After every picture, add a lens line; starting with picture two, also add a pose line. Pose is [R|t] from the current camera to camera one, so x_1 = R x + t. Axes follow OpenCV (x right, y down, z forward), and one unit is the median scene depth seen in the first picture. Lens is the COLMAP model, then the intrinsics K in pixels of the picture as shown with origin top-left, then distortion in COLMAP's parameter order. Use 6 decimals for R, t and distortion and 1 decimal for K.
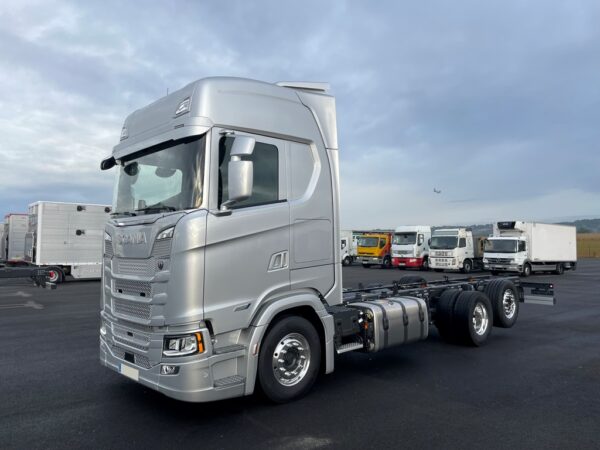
lens RADIAL K [[509.3, 0, 293.9], [0, 509.3, 218.9], [0, 0, 1]] dist [0.045589, -0.027370]
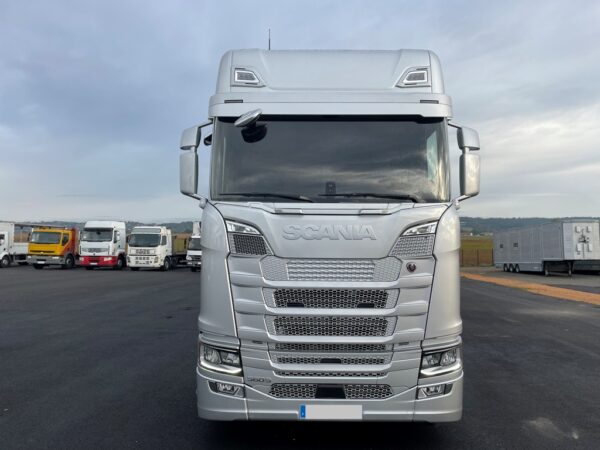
lens RADIAL K [[509.3, 0, 299.4], [0, 509.3, 225.8], [0, 0, 1]] dist [0.045589, -0.027370]
pose [[0.646746, 0.036671, 0.761824, -0.251210], [-0.050709, 0.998701, -0.005024, 0.009526], [-0.761018, -0.035382, 0.647765, 0.152495]]
